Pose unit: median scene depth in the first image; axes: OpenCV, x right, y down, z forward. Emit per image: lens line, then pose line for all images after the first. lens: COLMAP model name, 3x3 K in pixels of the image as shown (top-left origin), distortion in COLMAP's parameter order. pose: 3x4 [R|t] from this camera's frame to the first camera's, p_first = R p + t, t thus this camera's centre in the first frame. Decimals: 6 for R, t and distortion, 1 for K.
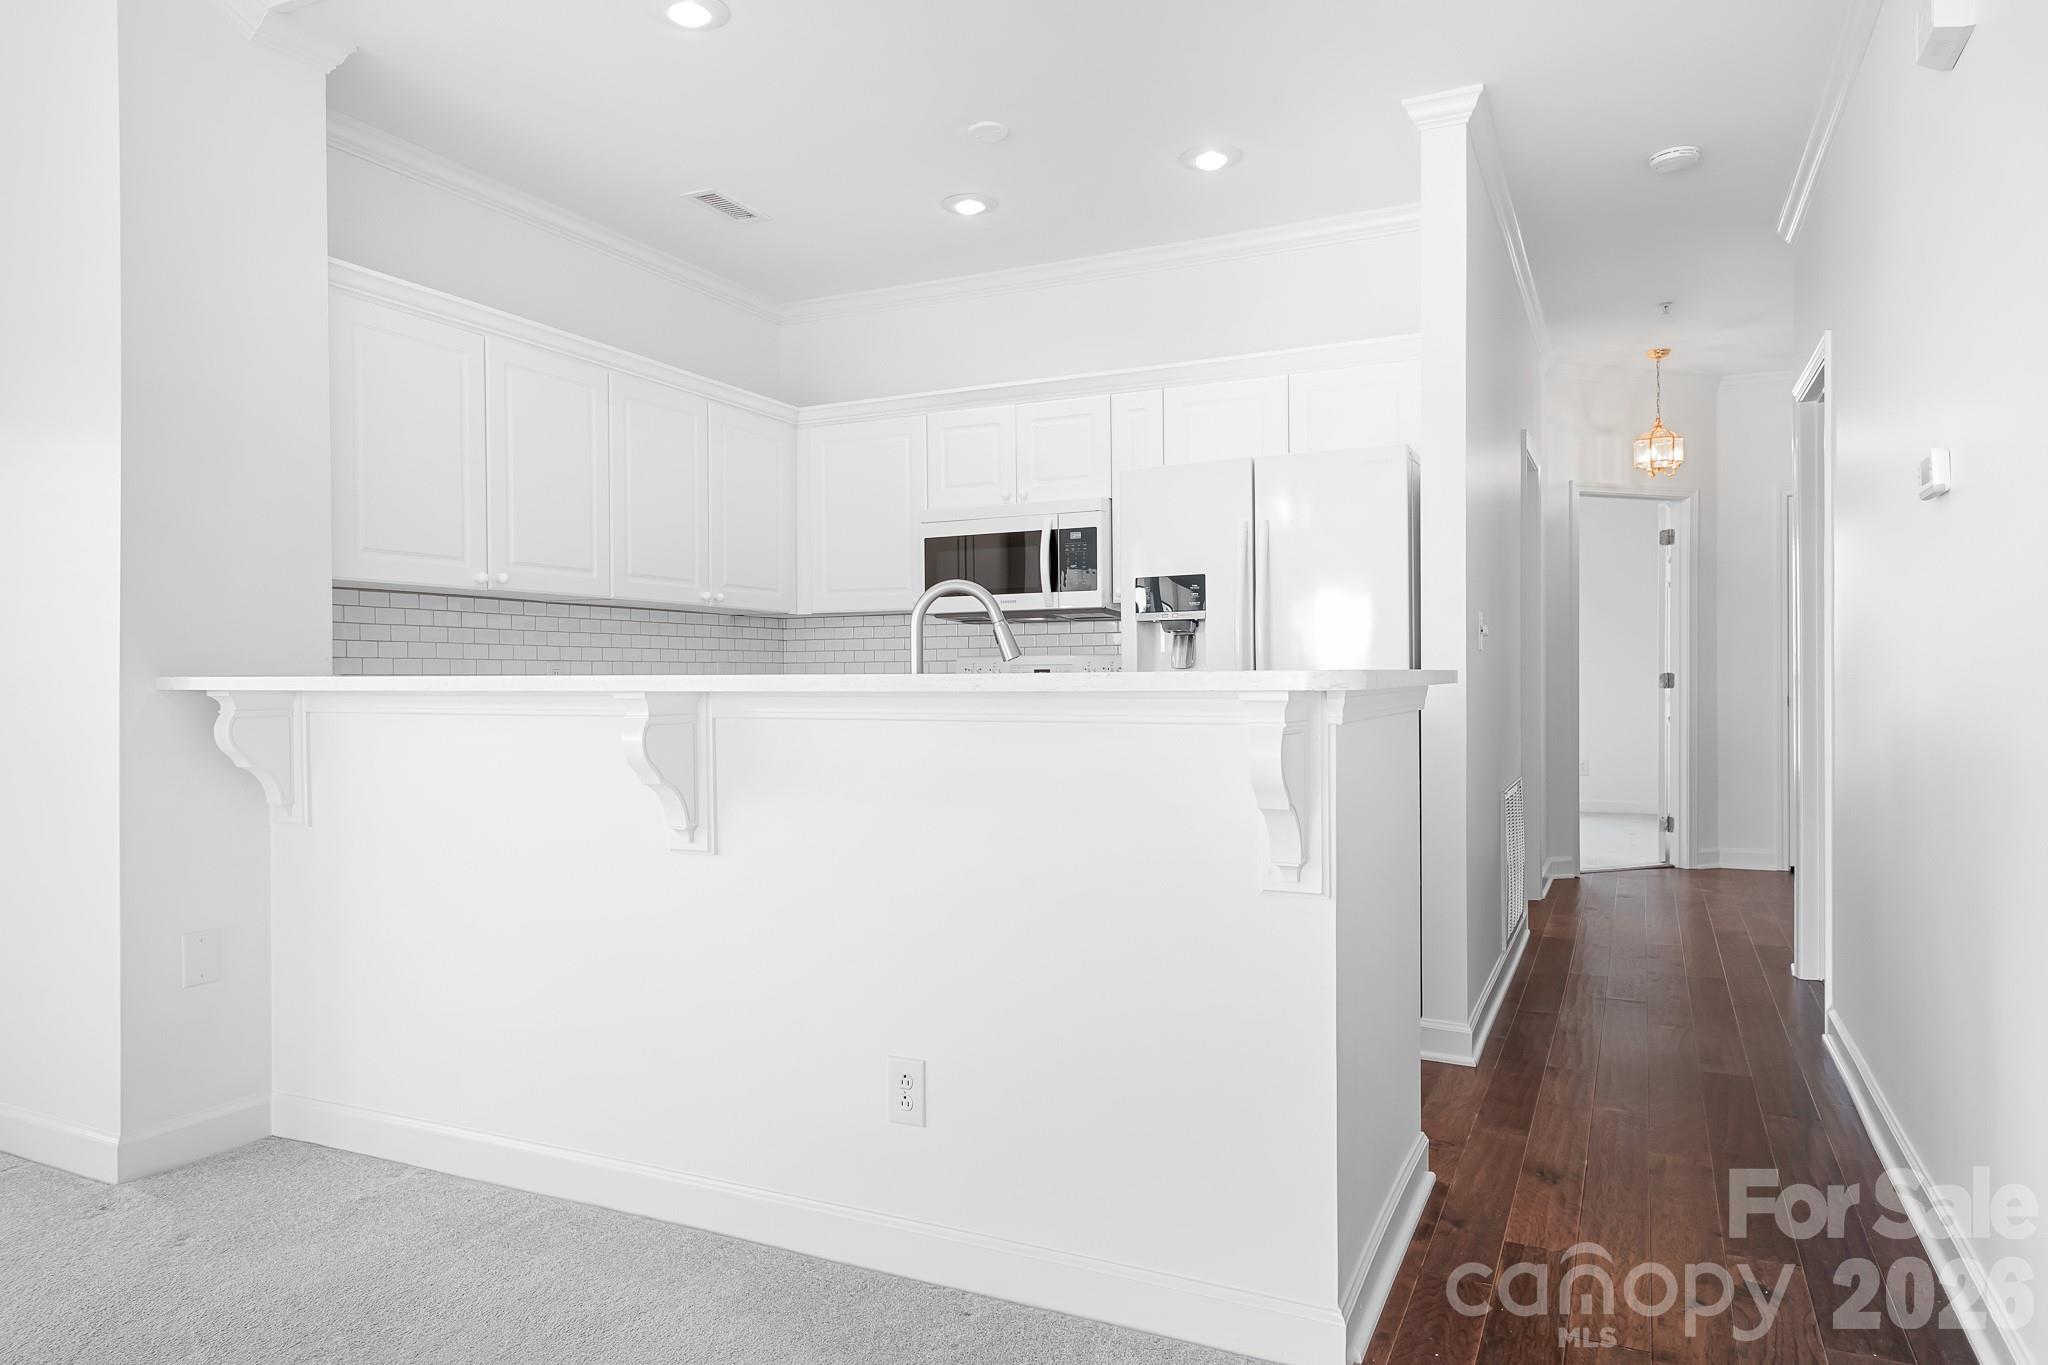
lens RADIAL K [[1244.2, 0, 1024.0], [0, 1244.2, 682.5], [0, 0, 1]] dist [0.000295, -0.000071]
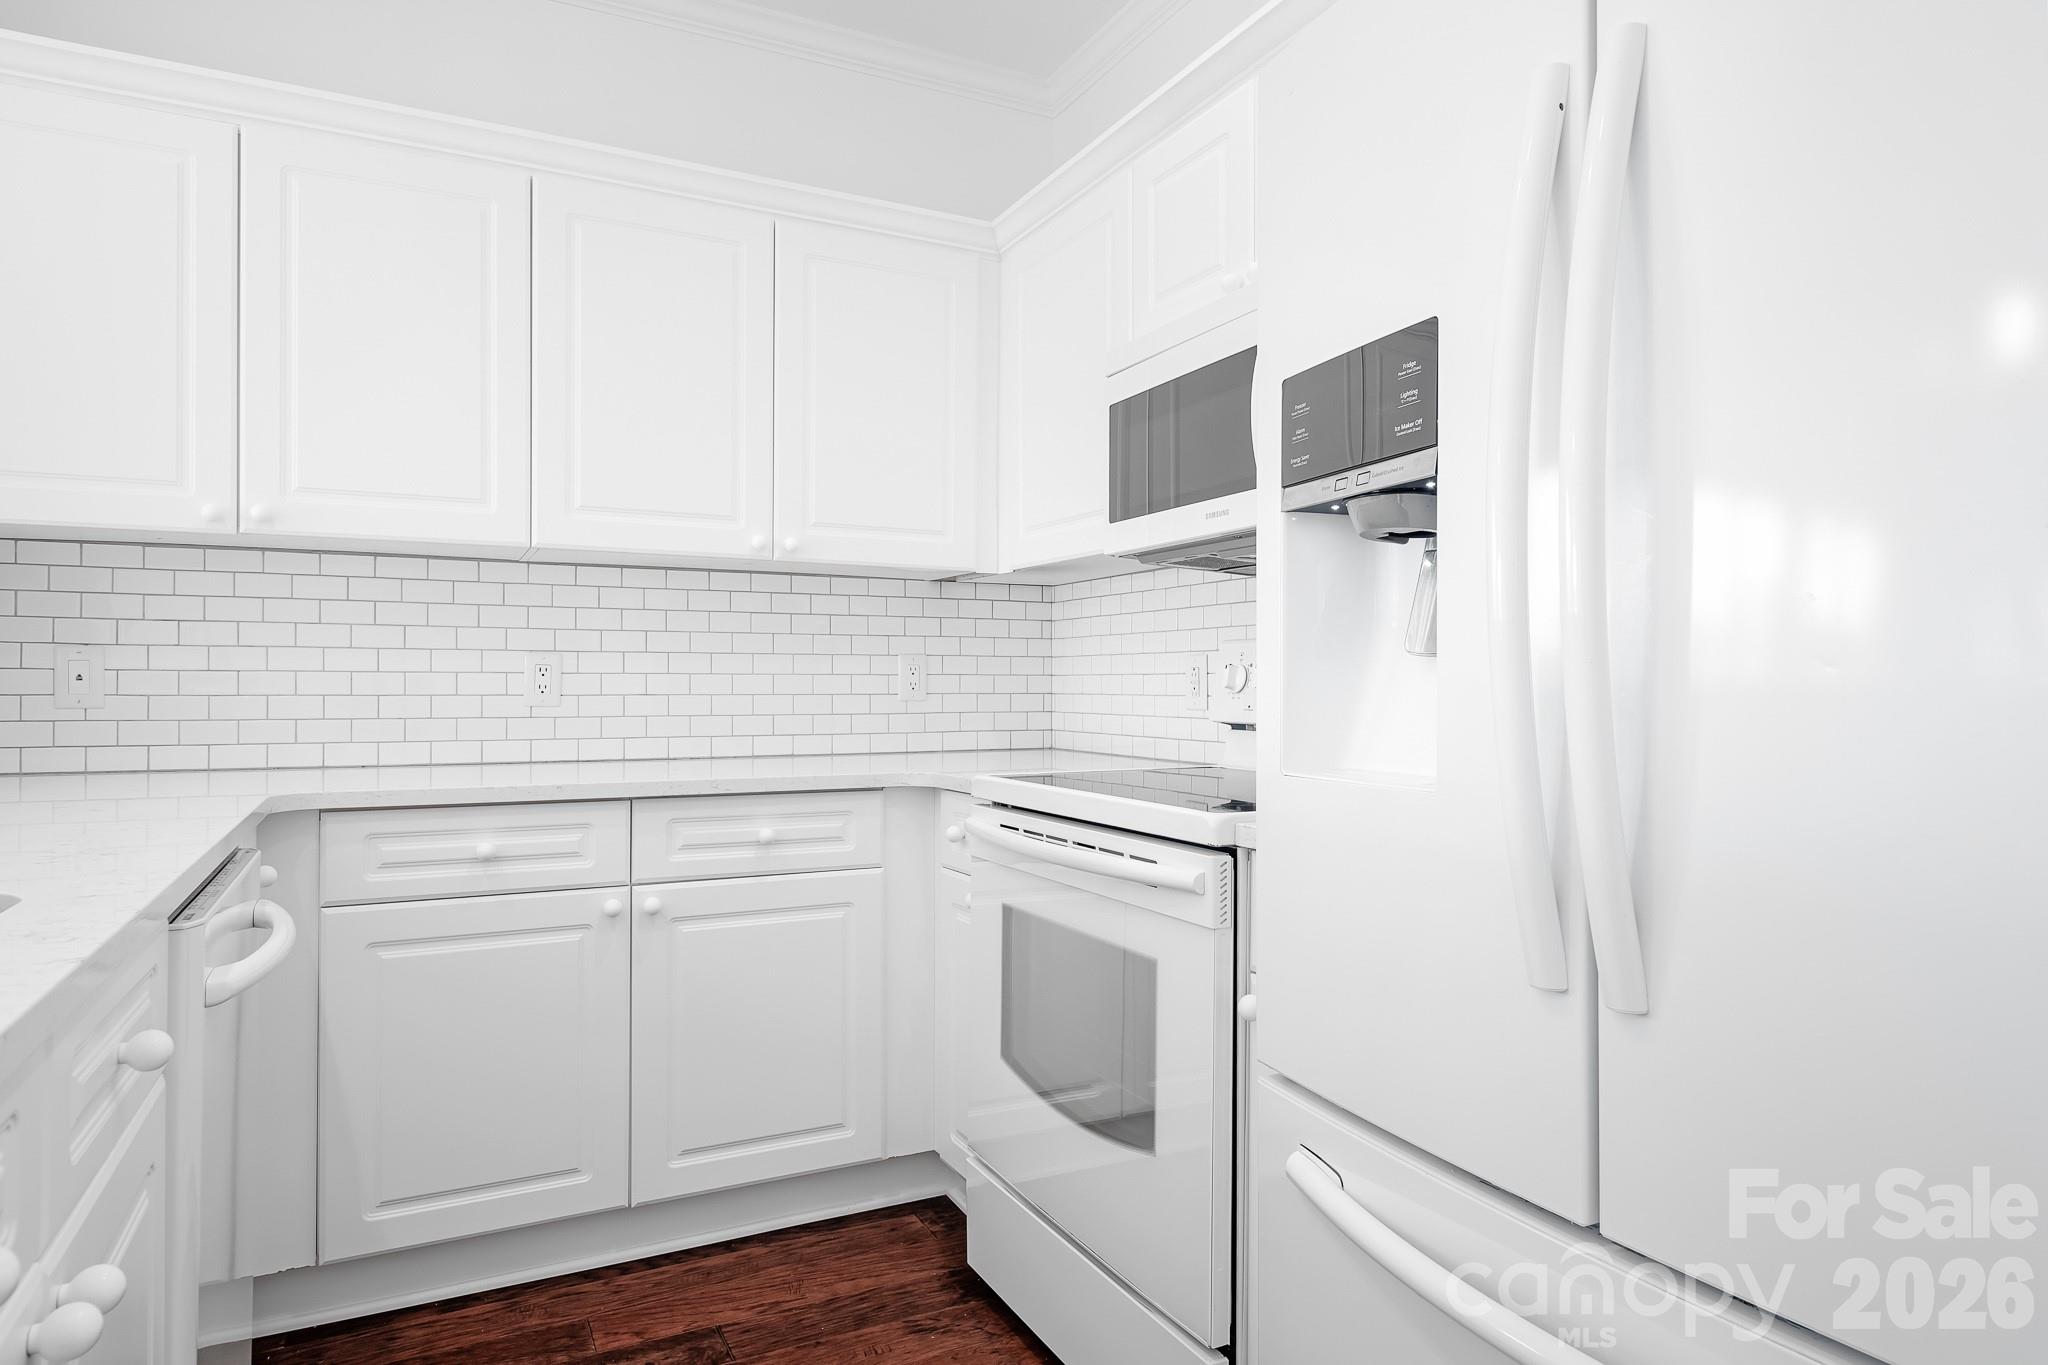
lens RADIAL K [[1198.3, 0, 1024.0], [0, 1198.3, 682.5], [0, 0, 1]] dist [-0.001744, -0.000340]
pose [[0.804214, 0.014042, -0.594174, 0.179556], [-0.012111, 0.999900, 0.007238, -0.008194], [0.594216, 0.001375, 0.804304, 0.594008]]
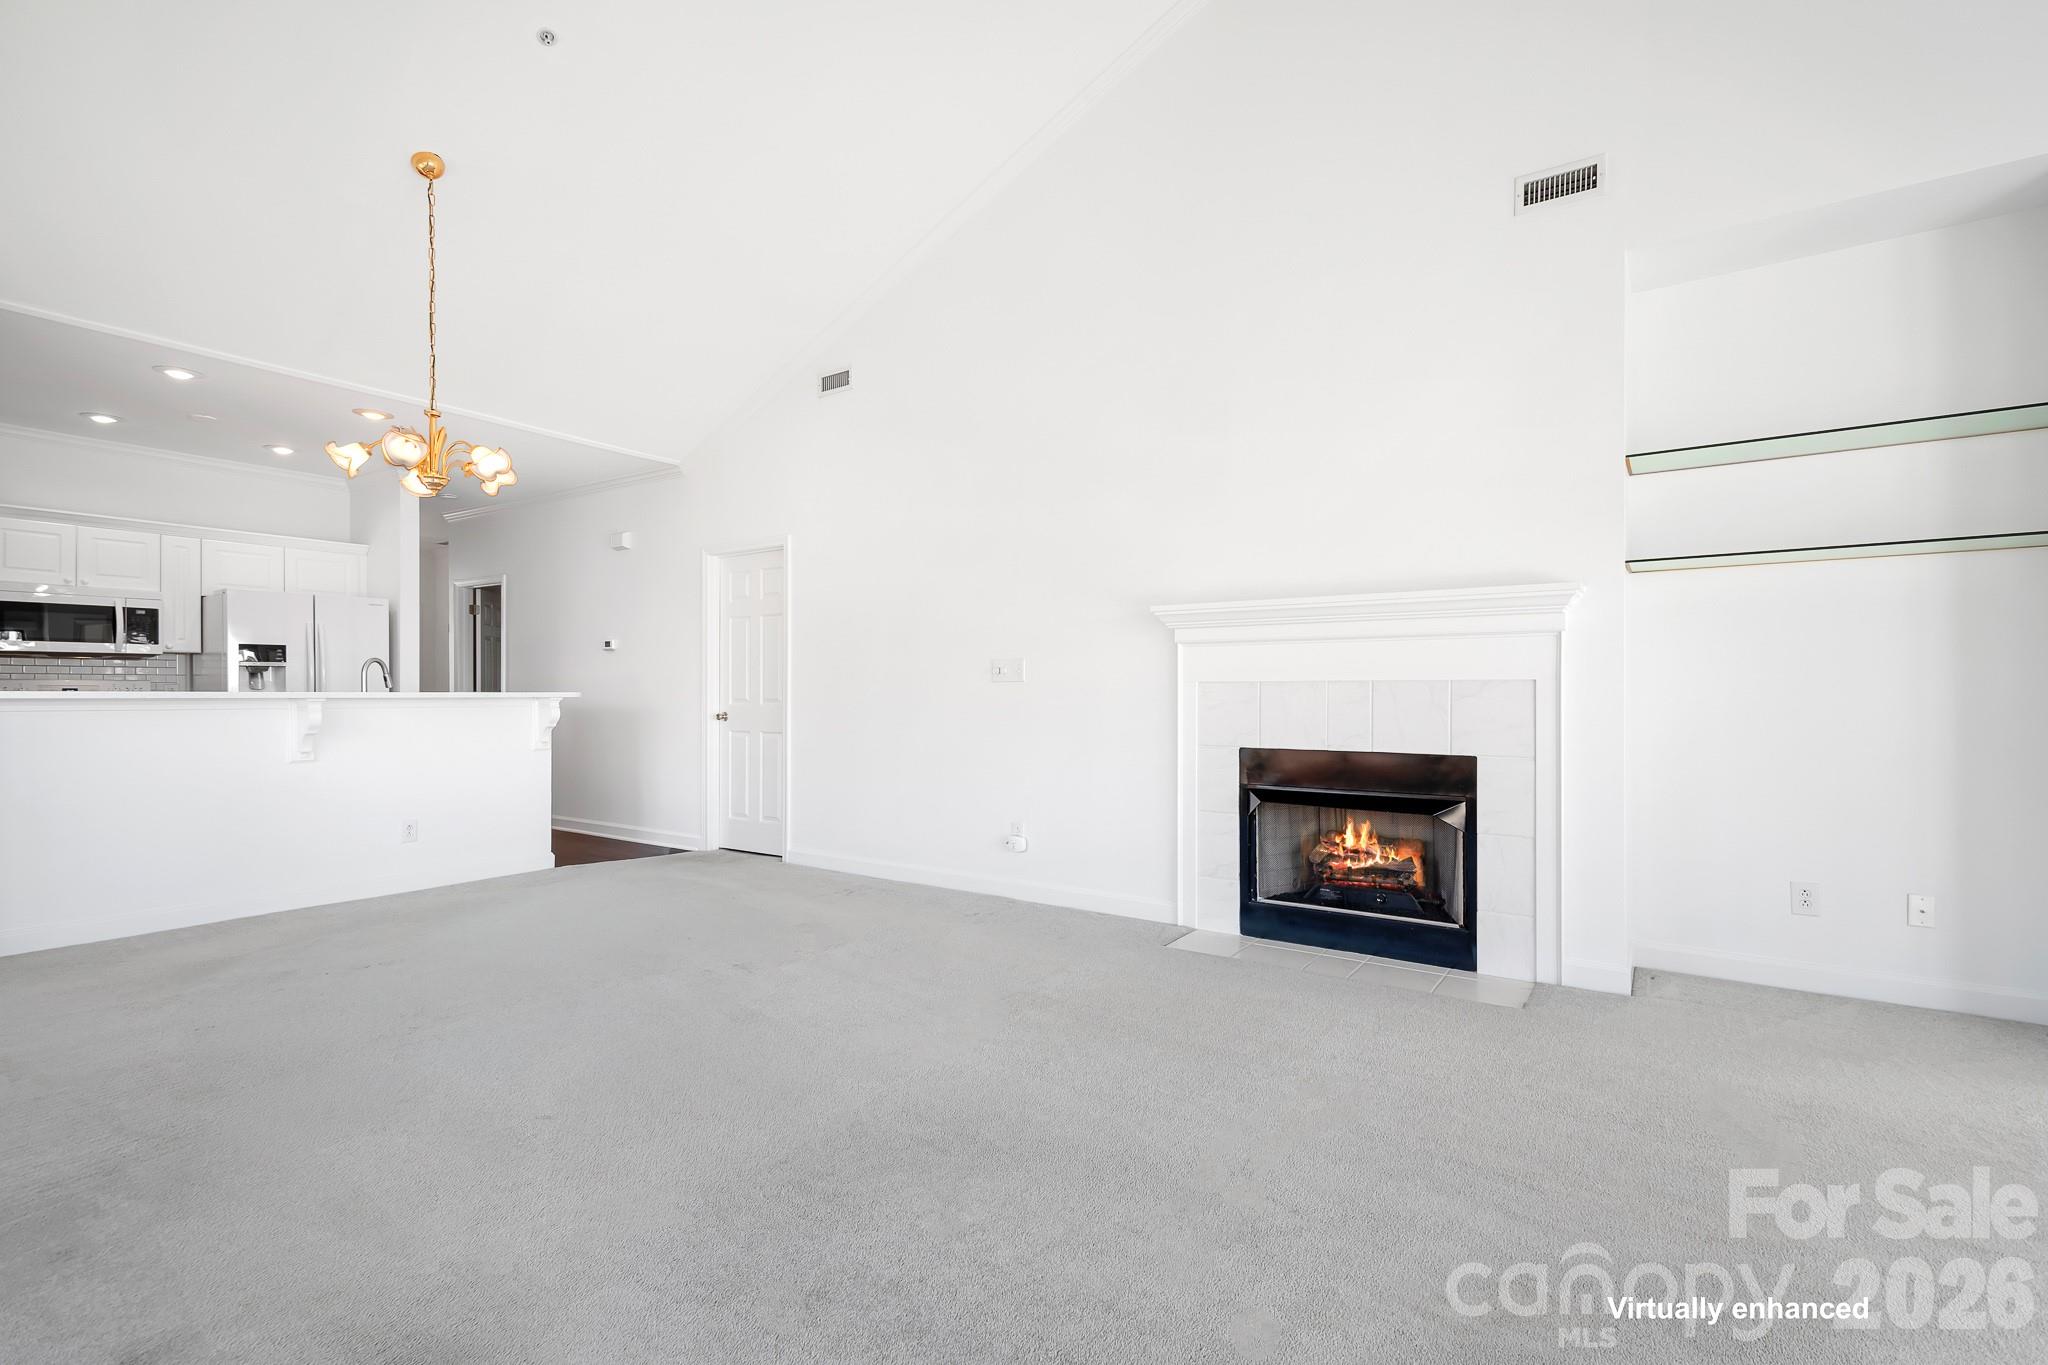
lens RADIAL K [[923.6, 0, 1023.5], [0, 923.6, 689.9], [0, 0, 1]] dist [-0.000842, -0.000255]
pose [[0.151137, 0.009610, 0.988466, -0.983408], [0.002547, 0.999946, -0.010111, 0.006841], [-0.988510, 0.004045, 0.151104, -0.395731]]
